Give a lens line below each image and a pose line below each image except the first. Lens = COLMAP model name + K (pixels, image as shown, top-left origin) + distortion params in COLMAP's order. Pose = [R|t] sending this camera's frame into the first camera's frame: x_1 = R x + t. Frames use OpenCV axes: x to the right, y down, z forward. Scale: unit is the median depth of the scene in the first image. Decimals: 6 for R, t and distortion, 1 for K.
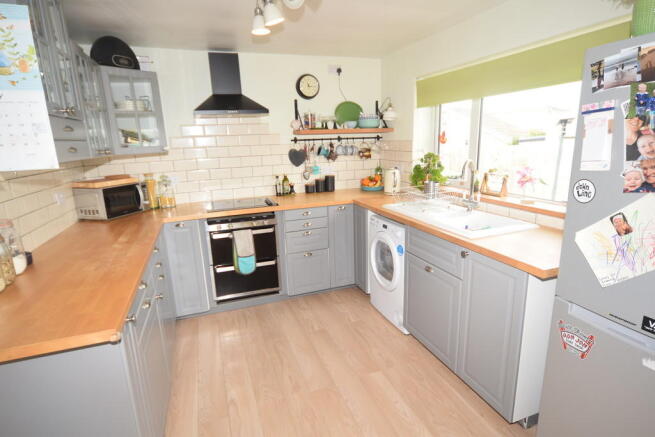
lens RADIAL K [[343.0, 0, 330.6], [0, 343.0, 218.7], [0, 0, 1]] dist [-0.018629, 0.000152]
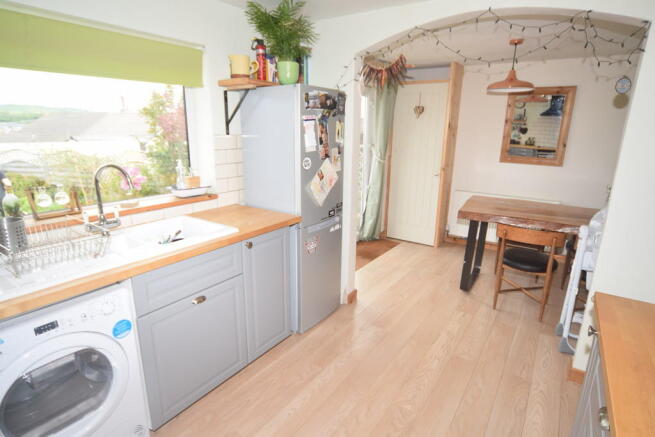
lens RADIAL K [[343.0, 0, 330.6], [0, 343.0, 218.7], [0, 0, 1]] dist [-0.018629, 0.000152]
pose [[-0.569881, -0.186501, 0.800283, -0.328507], [0.191175, 0.917089, 0.349857, -0.165182], [-0.799180, 0.352370, -0.486977, 0.732285]]
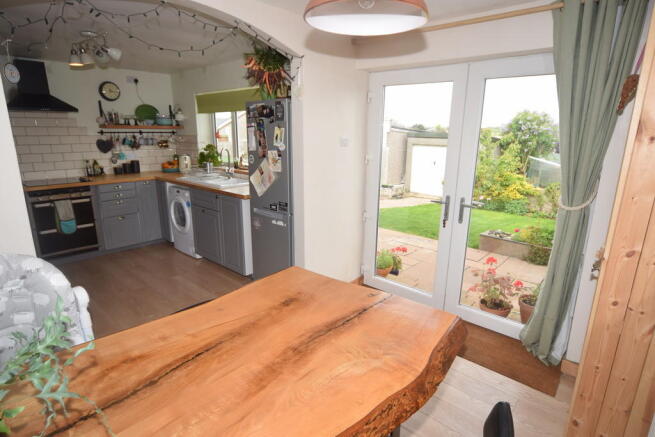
lens RADIAL K [[343.0, 0, 330.6], [0, 343.0, 218.7], [0, 0, 1]] dist [-0.018629, 0.000152]
pose [[0.873950, -0.079411, 0.479484, 0.010618], [0.071954, 0.996830, 0.033944, 0.117383], [-0.480659, 0.004835, 0.876894, -0.554374]]
